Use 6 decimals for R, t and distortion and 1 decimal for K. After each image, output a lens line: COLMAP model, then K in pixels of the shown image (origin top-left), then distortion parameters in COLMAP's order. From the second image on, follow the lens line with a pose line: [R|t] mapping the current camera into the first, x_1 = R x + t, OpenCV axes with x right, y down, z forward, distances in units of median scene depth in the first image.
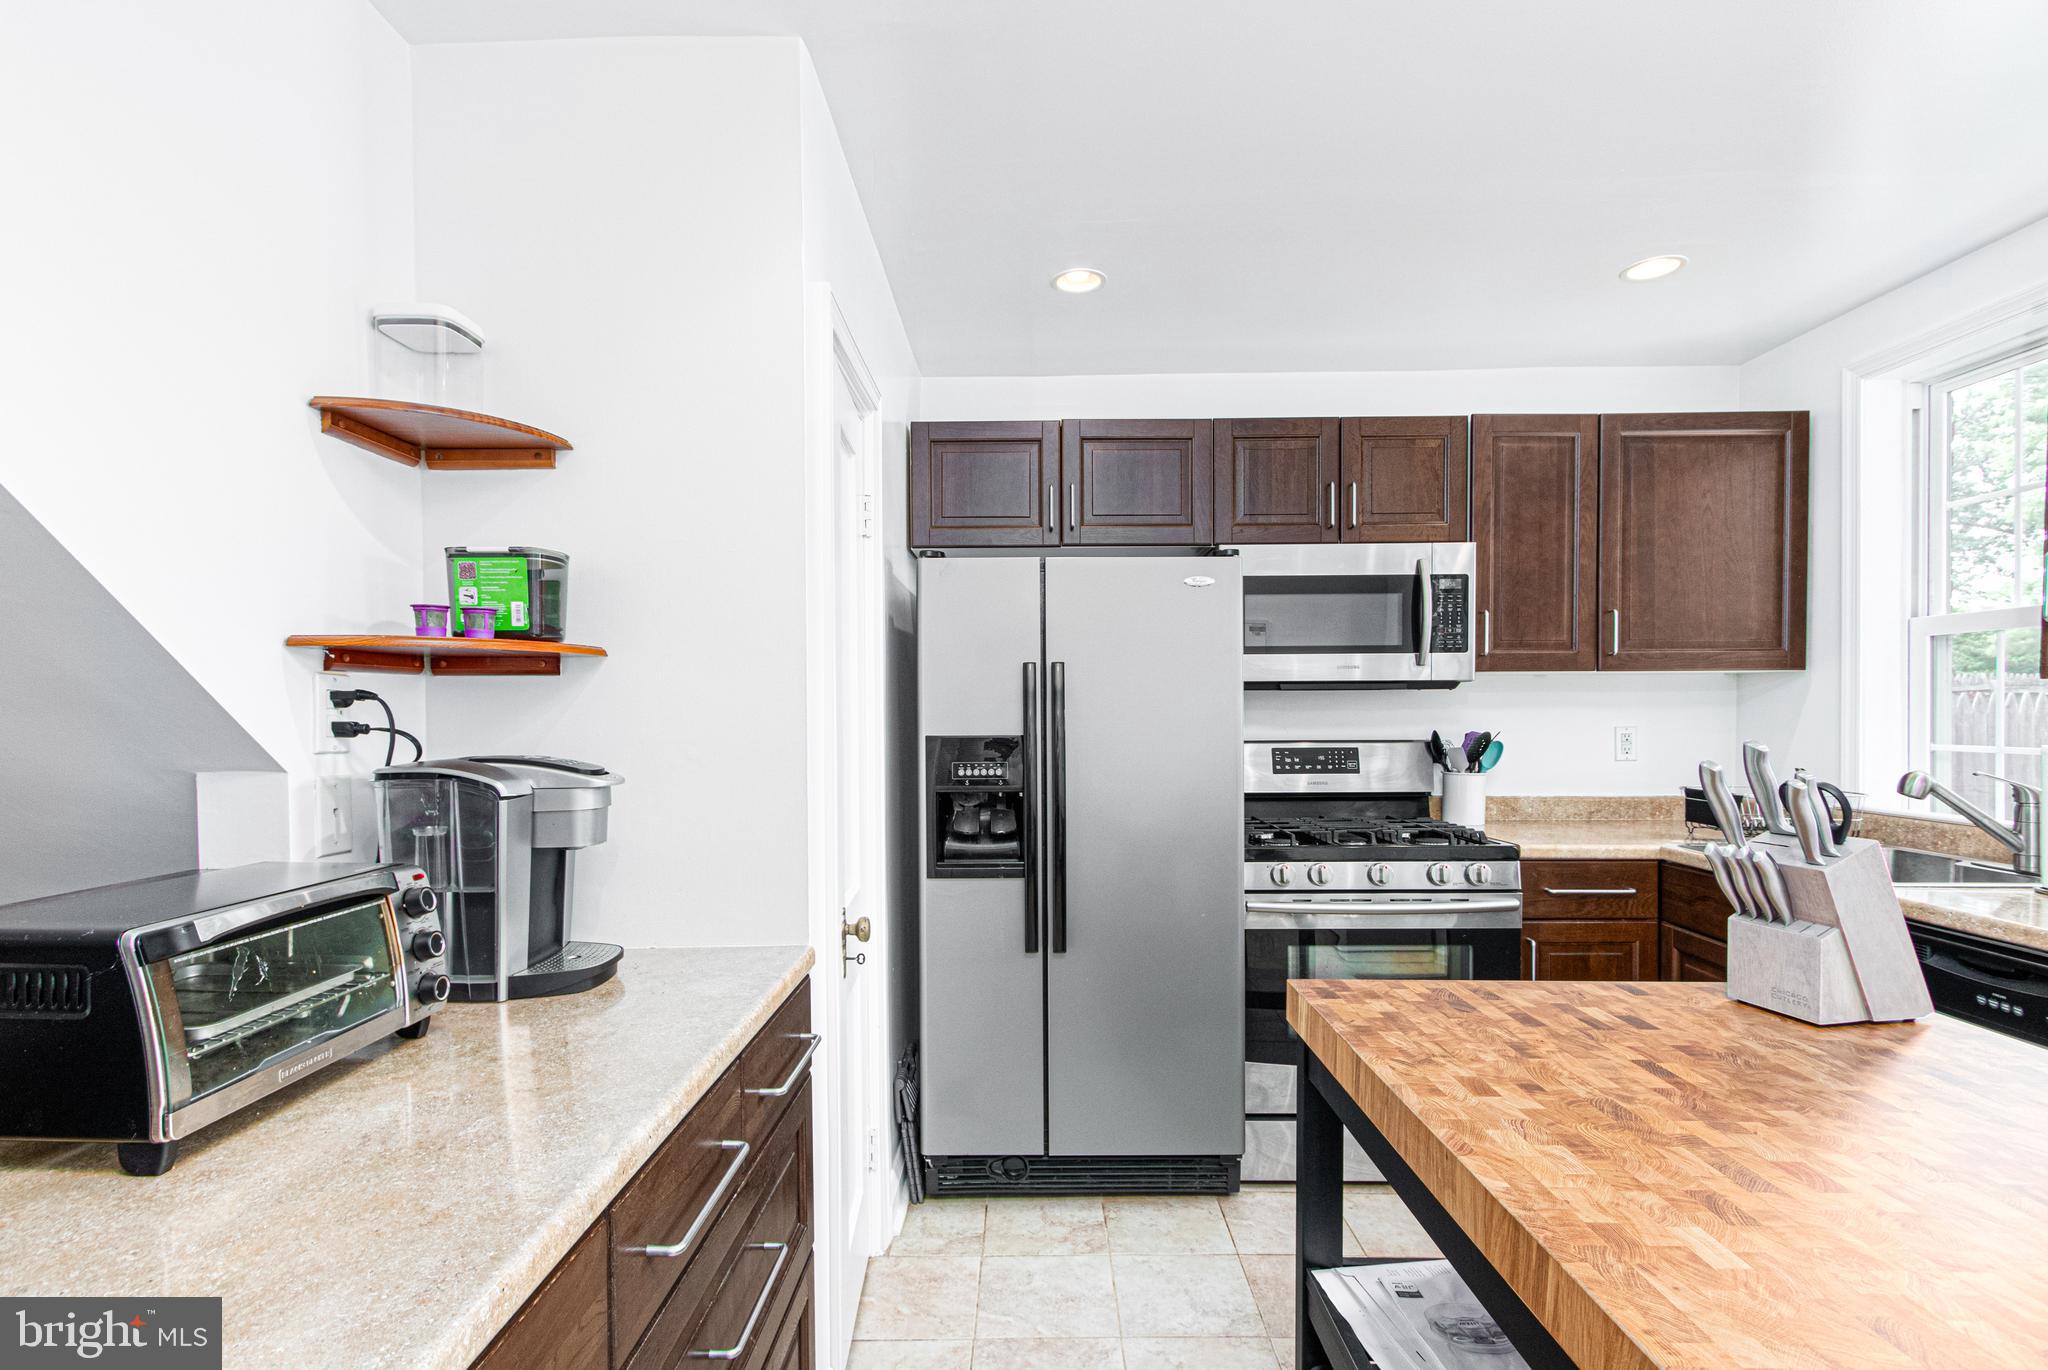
lens RADIAL K [[982.7, 0, 1023.3], [0, 982.7, 716.4], [0, 0, 1]] dist [-0.001867, 0.004747]
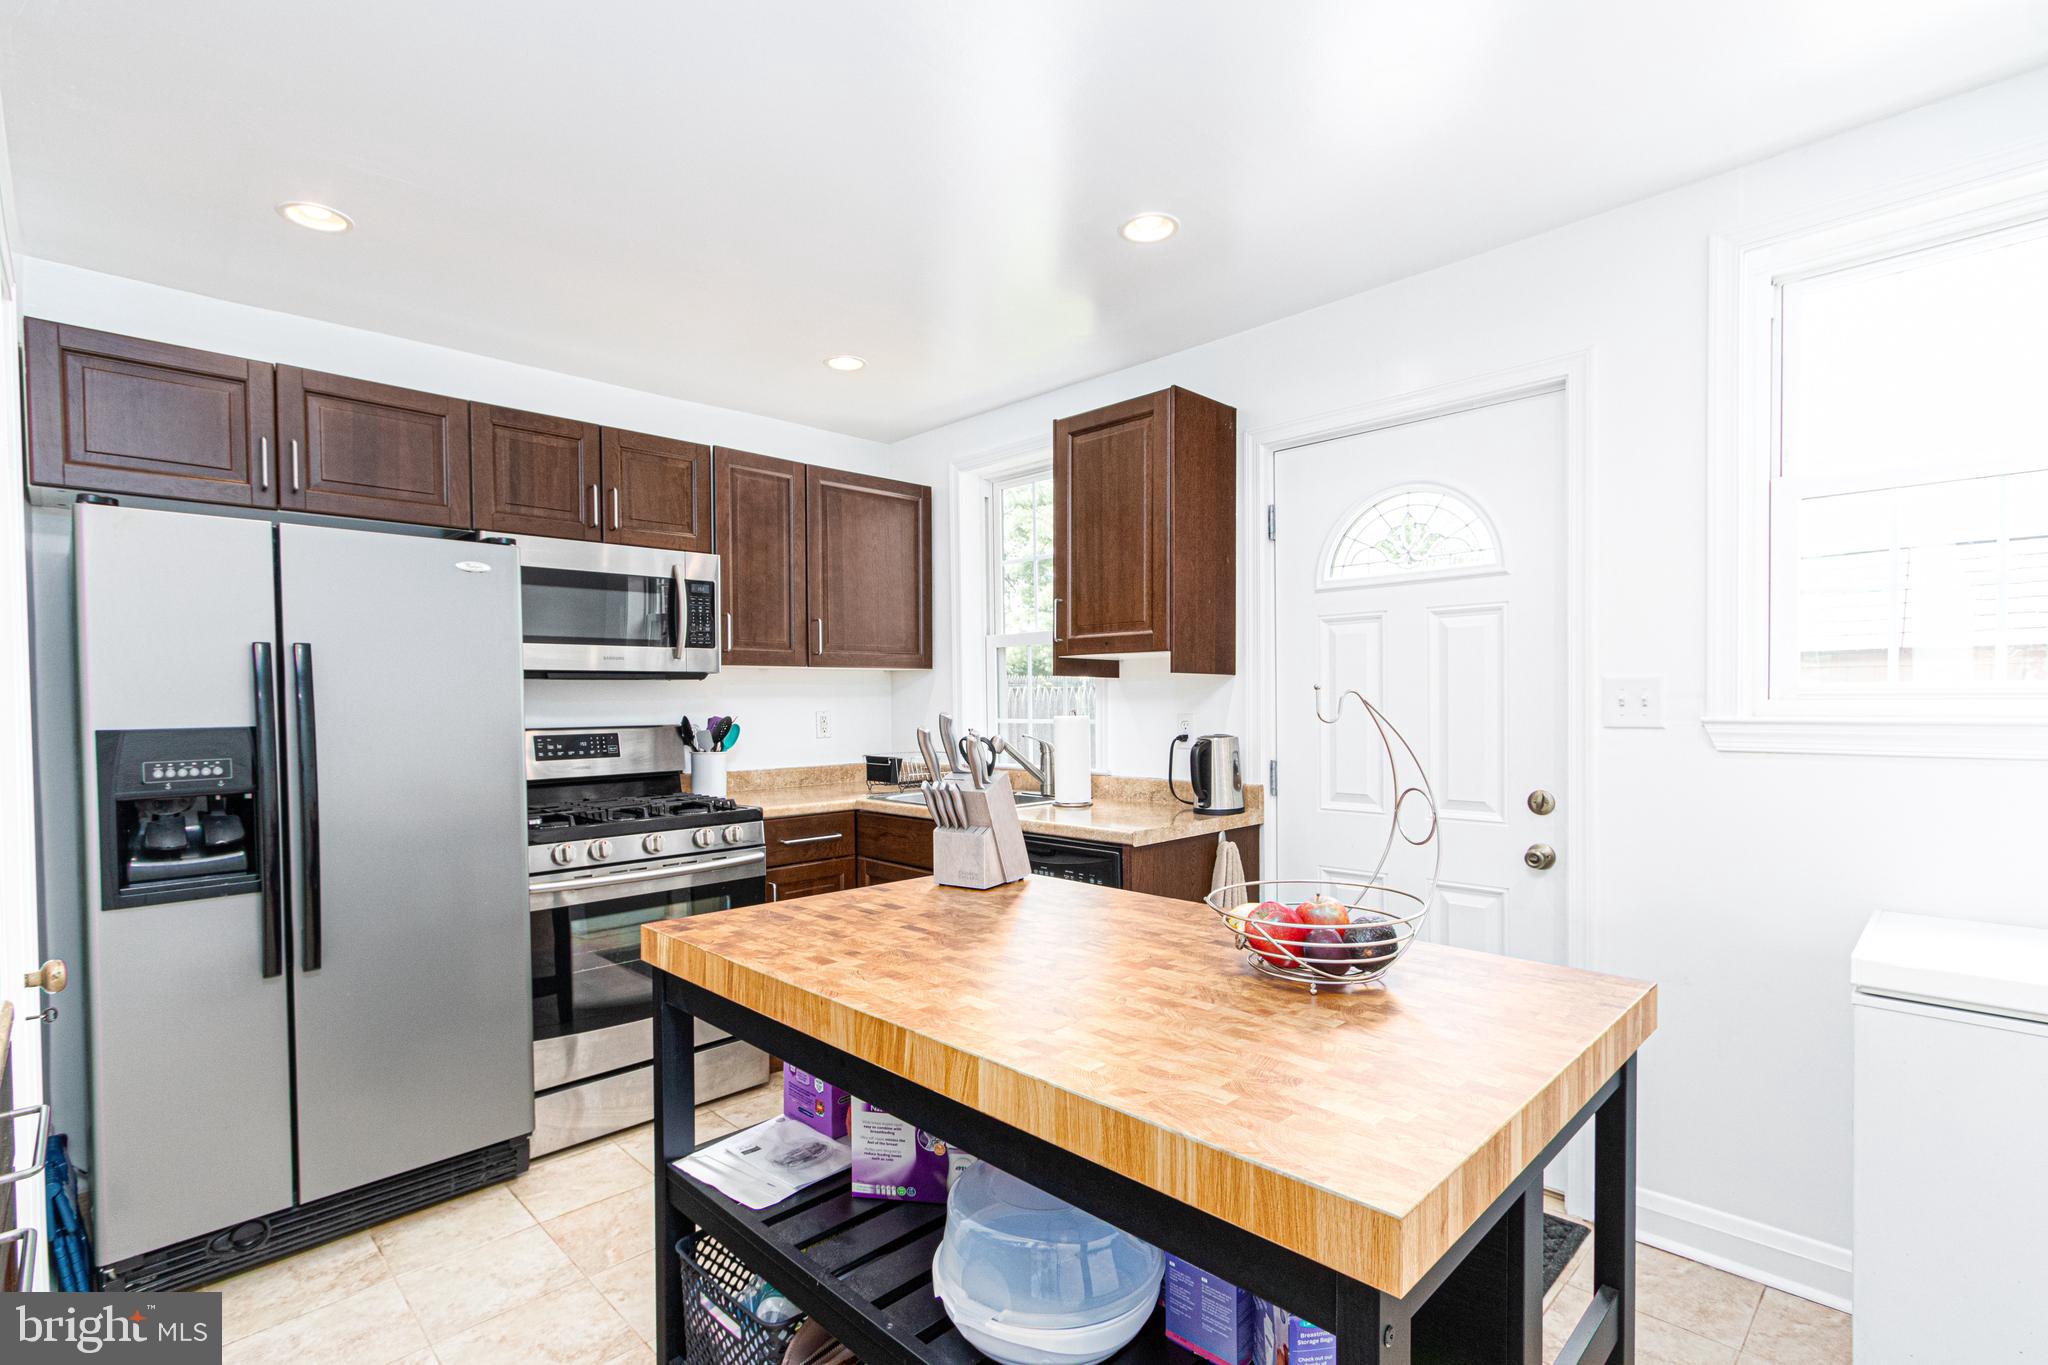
lens RADIAL K [[982.7, 0, 1022.6], [0, 982.7, 693.3], [0, 0, 1]] dist [-0.001867, 0.004747]
pose [[0.688508, 0.001354, 0.725228, -0.160044], [0.012559, 0.999826, -0.013790, 0.010134], [-0.725120, 0.018603, 0.688371, -0.078040]]
